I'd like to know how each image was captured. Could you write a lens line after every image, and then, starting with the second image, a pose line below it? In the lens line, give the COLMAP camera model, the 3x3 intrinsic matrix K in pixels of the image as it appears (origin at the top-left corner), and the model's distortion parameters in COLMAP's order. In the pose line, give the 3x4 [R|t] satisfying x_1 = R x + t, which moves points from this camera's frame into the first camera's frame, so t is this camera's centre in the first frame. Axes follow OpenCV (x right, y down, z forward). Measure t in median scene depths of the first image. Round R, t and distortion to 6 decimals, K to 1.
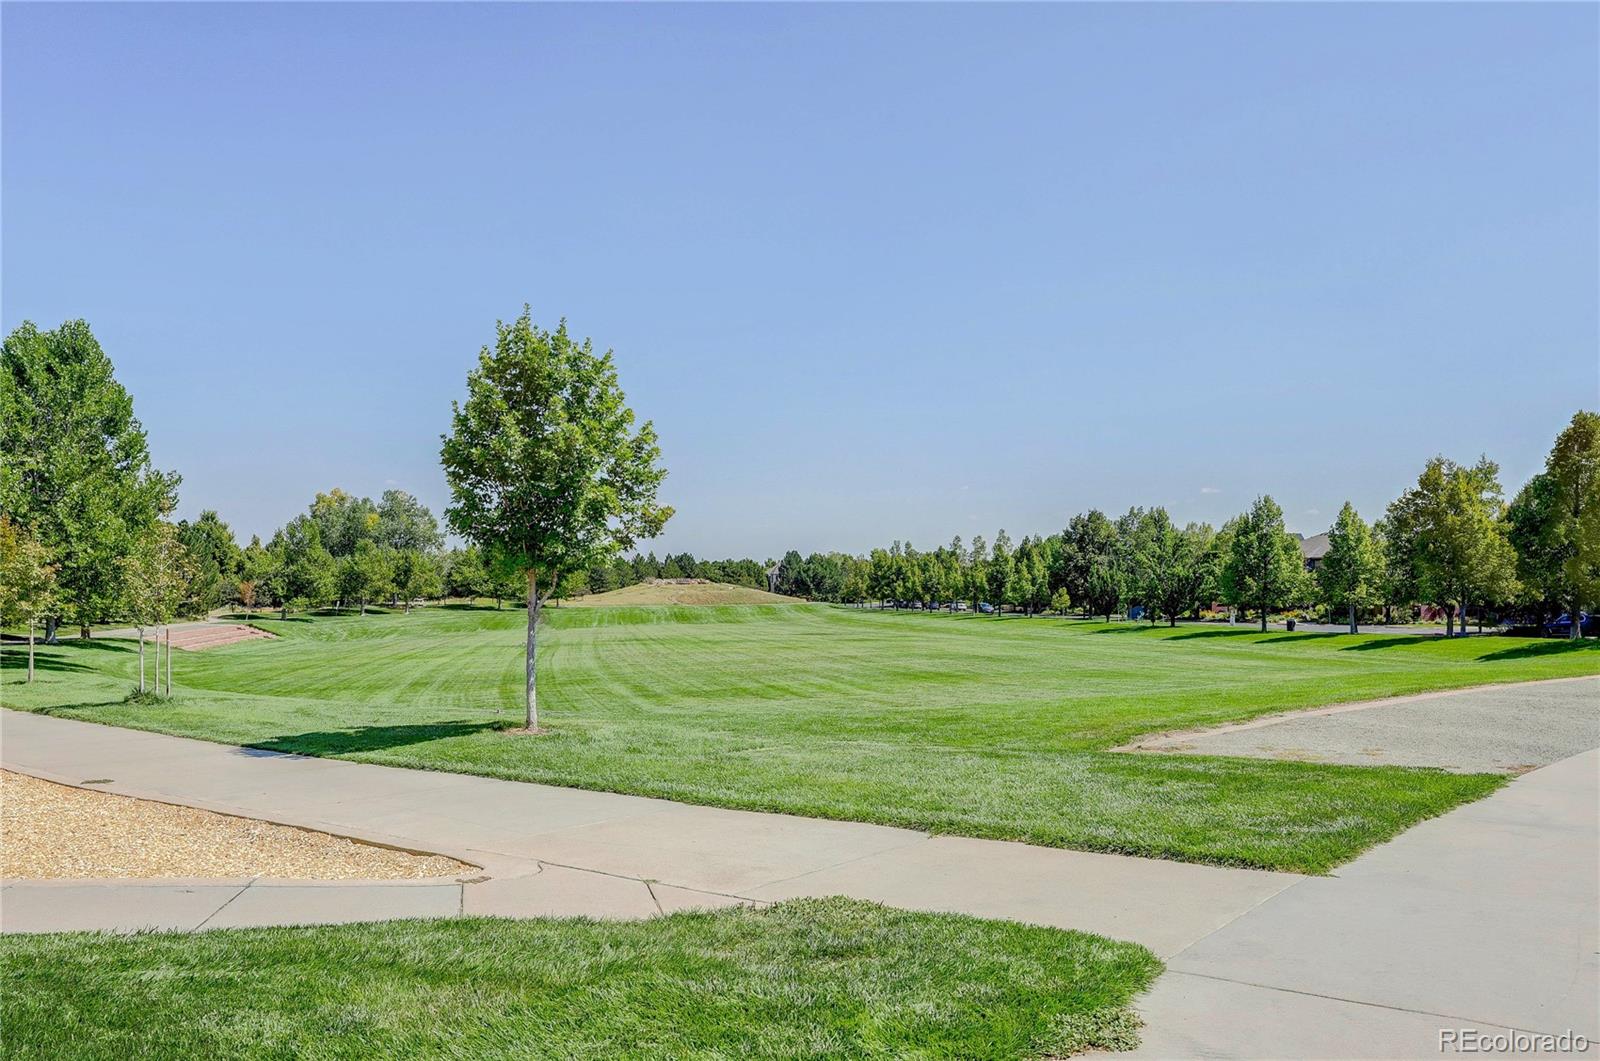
lens RADIAL K [[1299.8, 0, 800.0], [0, 1299.8, 530.5], [0, 0, 1]] dist [0.034557, 0.000169]
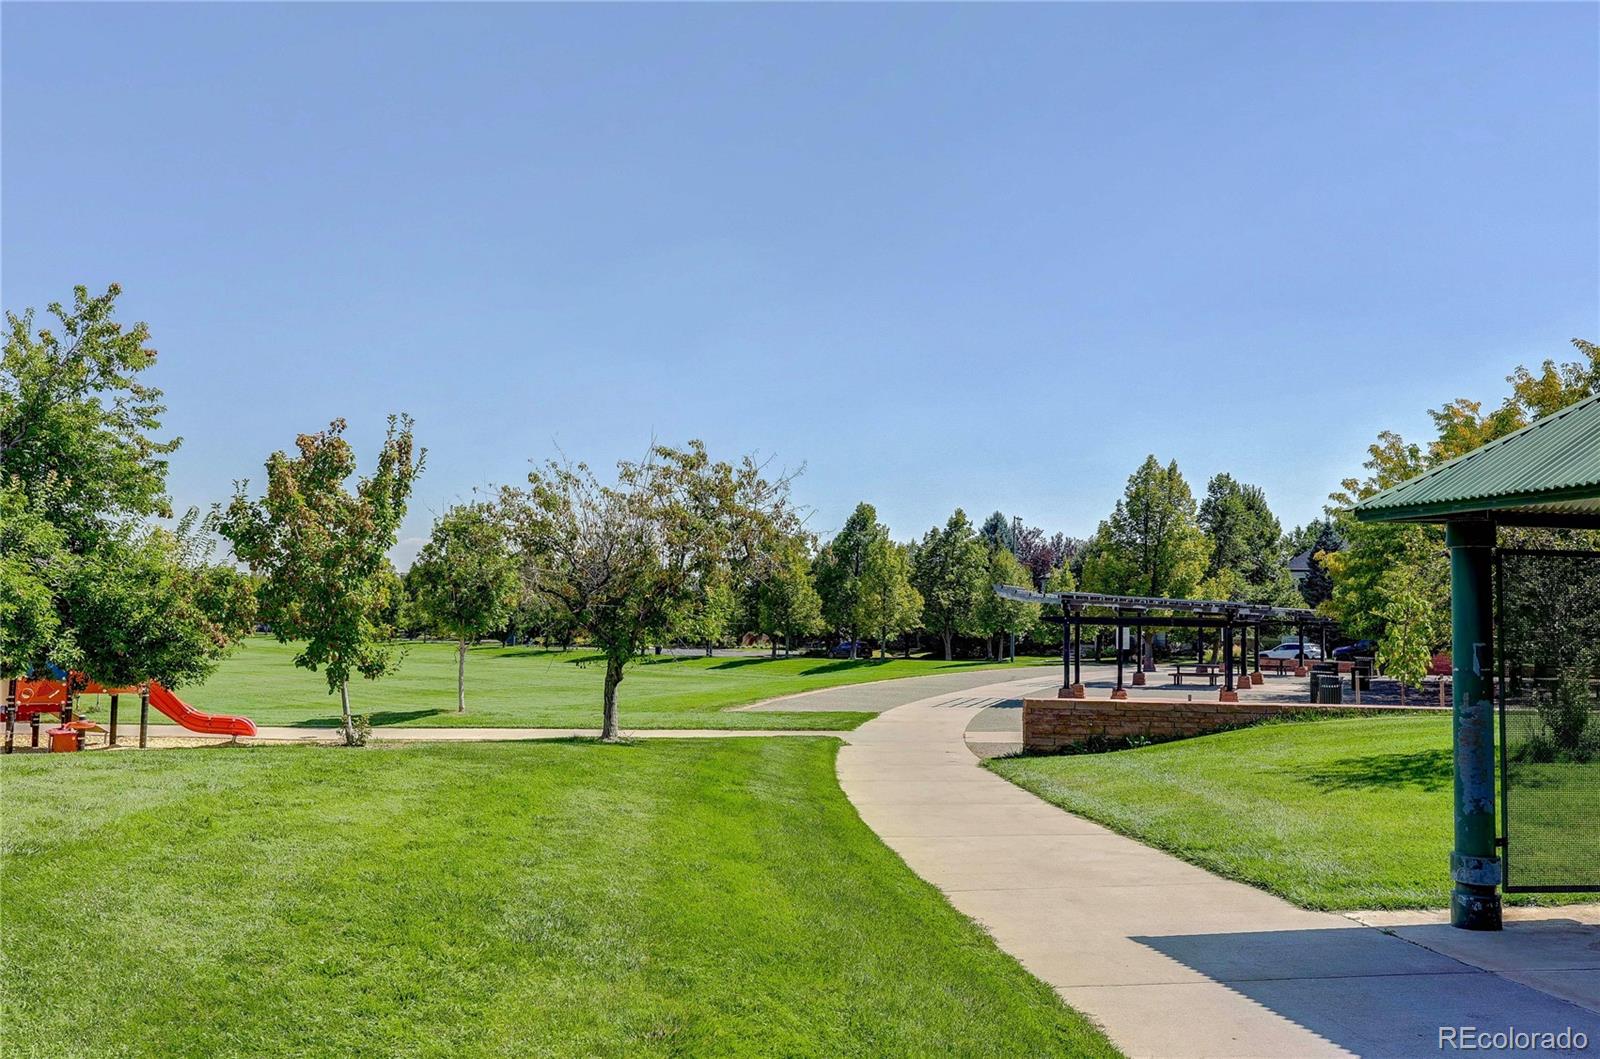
lens RADIAL K [[1299.8, 0, 800.0], [0, 1299.8, 529.5], [0, 0, 1]] dist [0.034557, 0.000169]
pose [[0.874073, 0.043932, 0.483805, -0.162209], [-0.035694, 0.999019, -0.026229, -0.021294], [-0.484482, 0.005657, 0.874783, -0.227693]]
